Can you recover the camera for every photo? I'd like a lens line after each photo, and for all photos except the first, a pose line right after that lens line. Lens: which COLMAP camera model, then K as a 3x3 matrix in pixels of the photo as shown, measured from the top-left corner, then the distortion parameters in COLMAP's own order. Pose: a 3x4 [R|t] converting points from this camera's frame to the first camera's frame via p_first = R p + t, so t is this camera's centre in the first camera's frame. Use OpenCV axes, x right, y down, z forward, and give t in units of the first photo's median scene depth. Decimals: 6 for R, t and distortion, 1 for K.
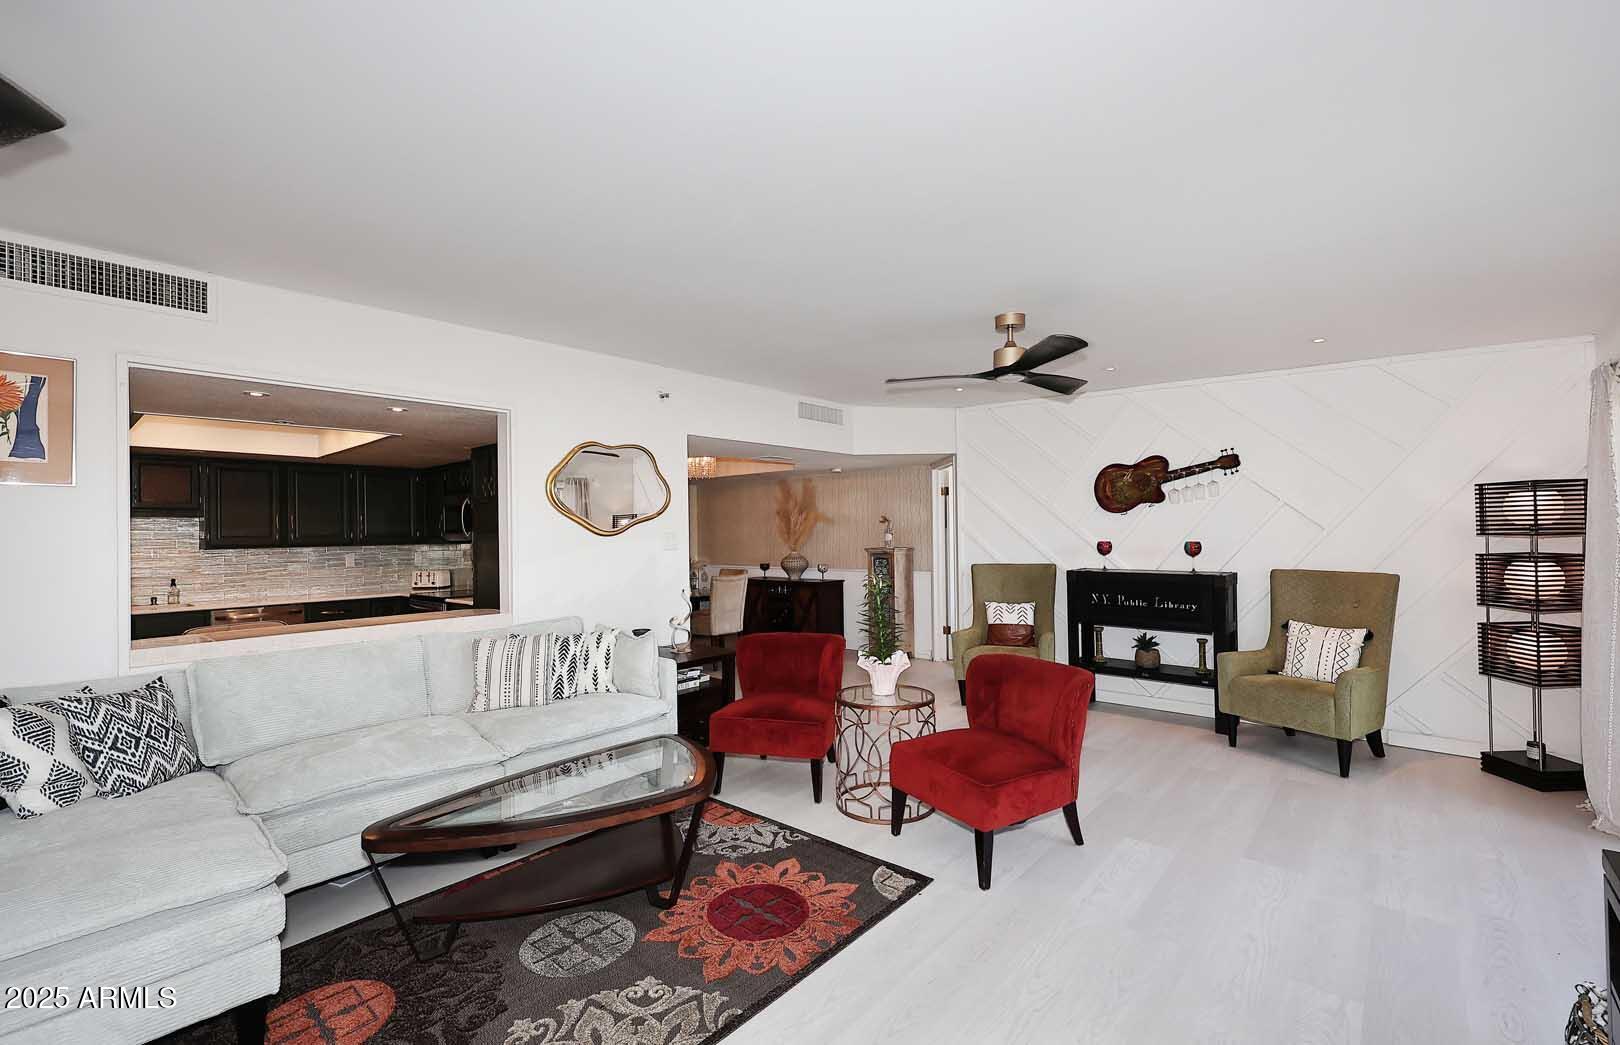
lens RADIAL K [[686.9, 0, 810.0], [0, 686.9, 522.5], [0, 0, 1]] dist [-0.001039, -0.000028]
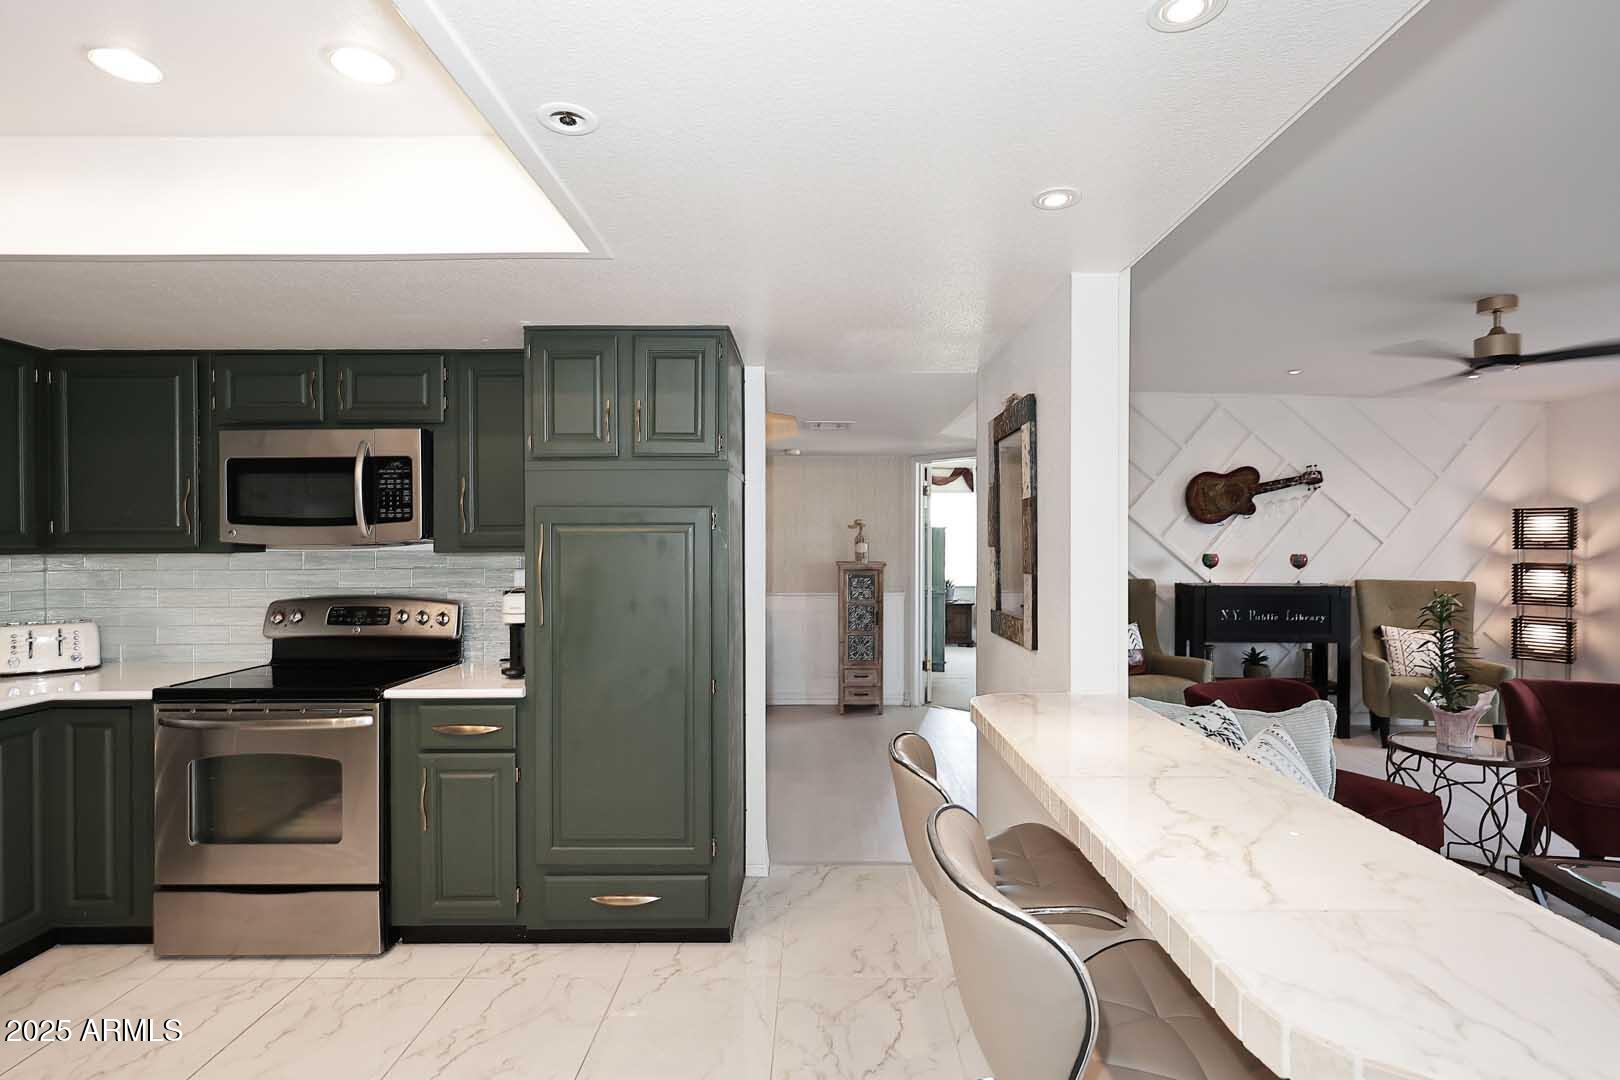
lens RADIAL K [[805.4, 0, 815.6], [0, 805.4, 544.0], [0, 0, 1]] dist [0.002129, 0.001168]
pose [[0.756016, 0.012616, 0.654432, -0.742878], [-0.019819, 0.999797, 0.003622, 0.022011], [-0.654253, -0.015709, 0.756112, 0.548593]]
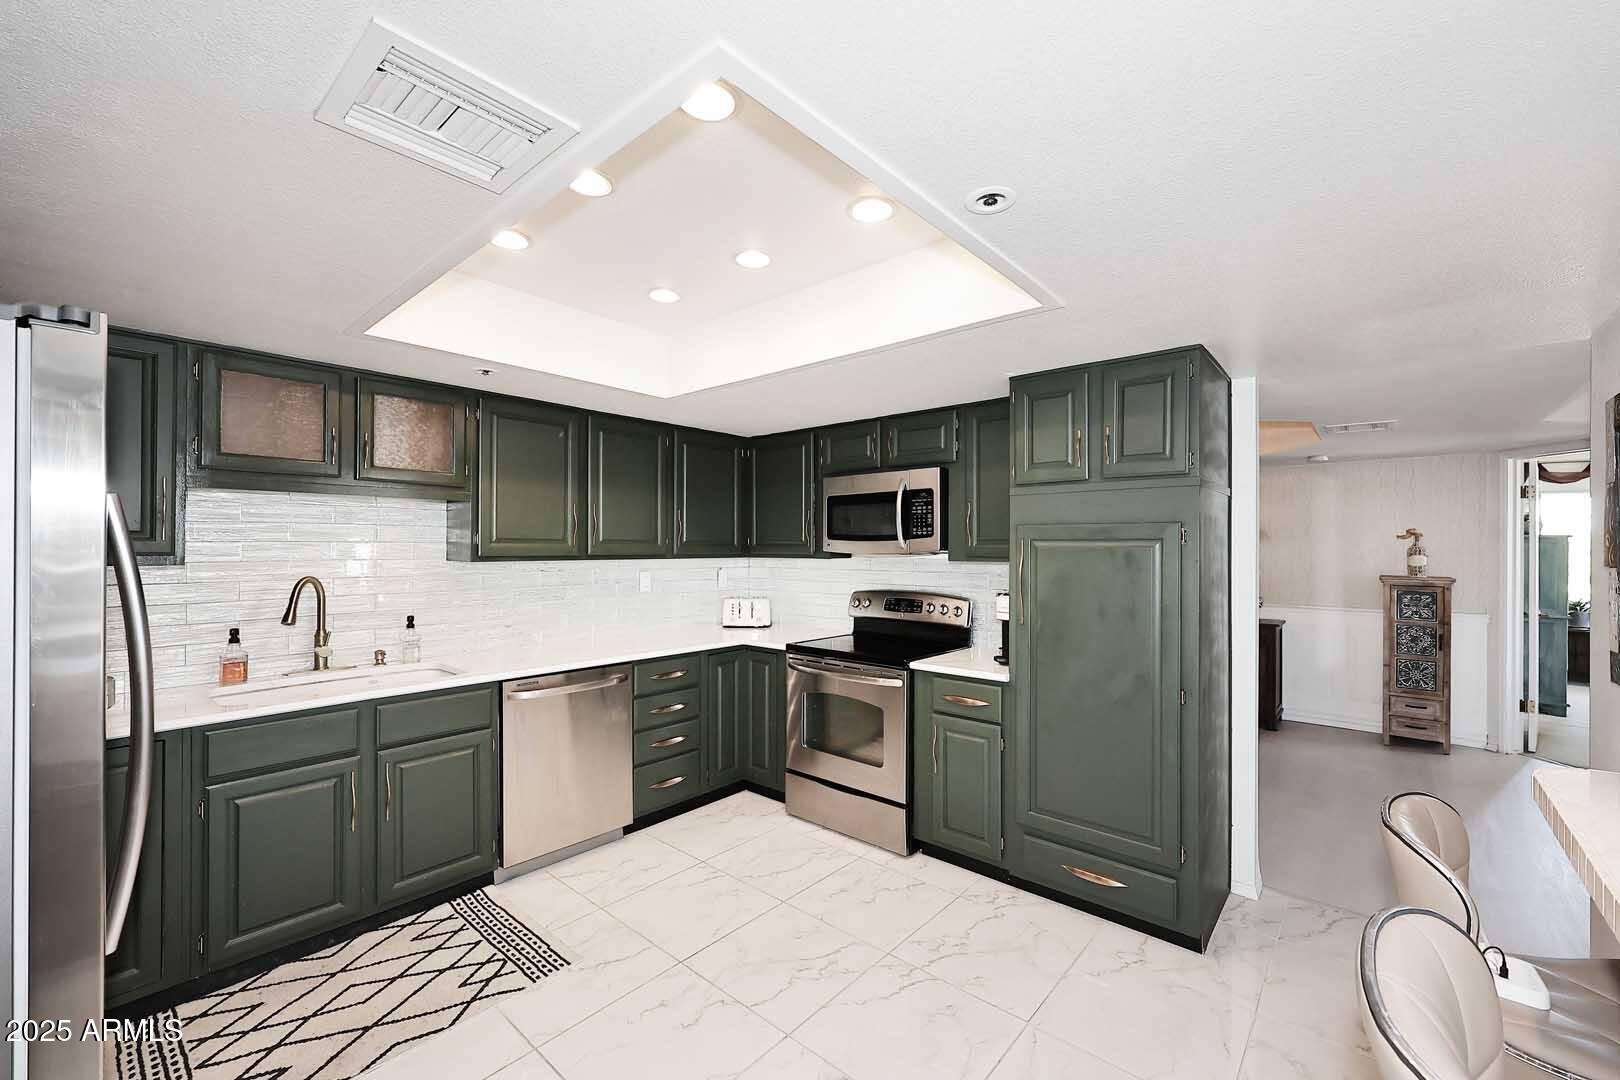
lens RADIAL K [[653.4, 0, 814.9], [0, 653.4, 544.2], [0, 0, 1]] dist [0.002836, 0.000504]
pose [[0.999789, 0.020459, 0.001858, -0.696256], [-0.020476, 0.999742, 0.009799, 0.016314], [-0.001657, -0.009835, 0.999950, 0.551020]]
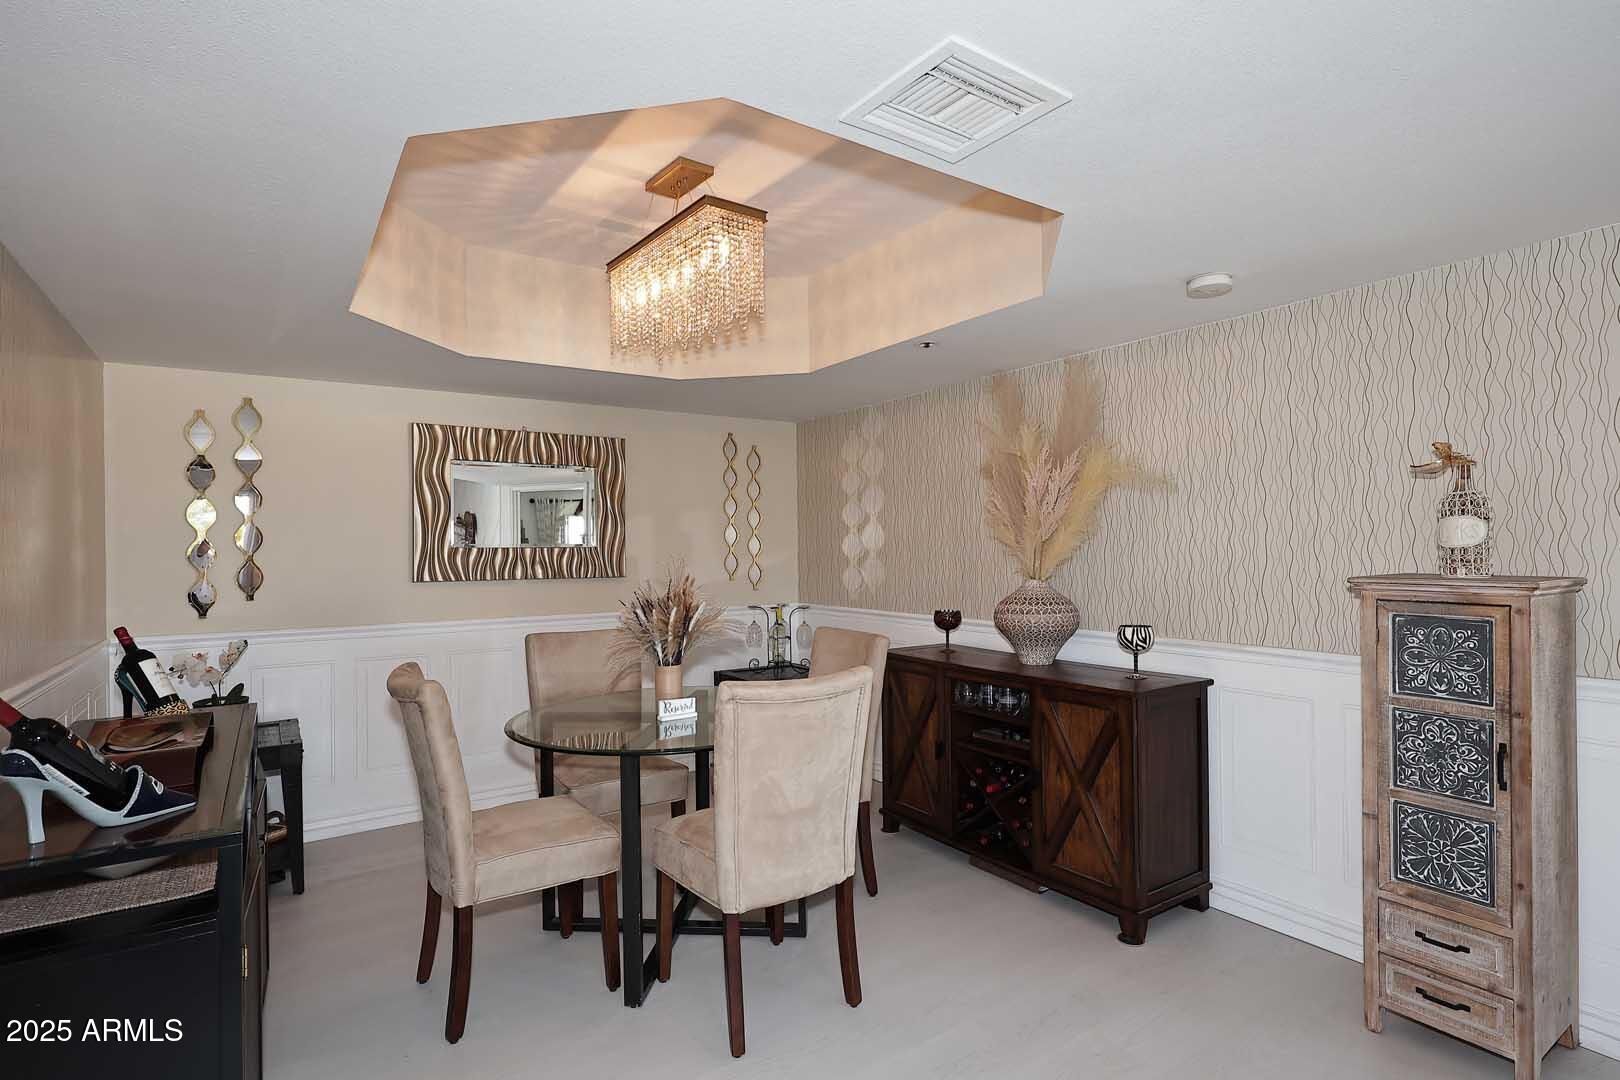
lens RADIAL K [[805.4, 0, 815.6], [0, 805.4, 544.0], [0, 0, 1]] dist [0.002129, 0.001168]
pose [[0.968440, 0.005237, -0.249191, -0.048504], [-0.000697, 0.999832, 0.018304, 0.030099], [0.249245, -0.017552, 0.968281, 1.002976]]
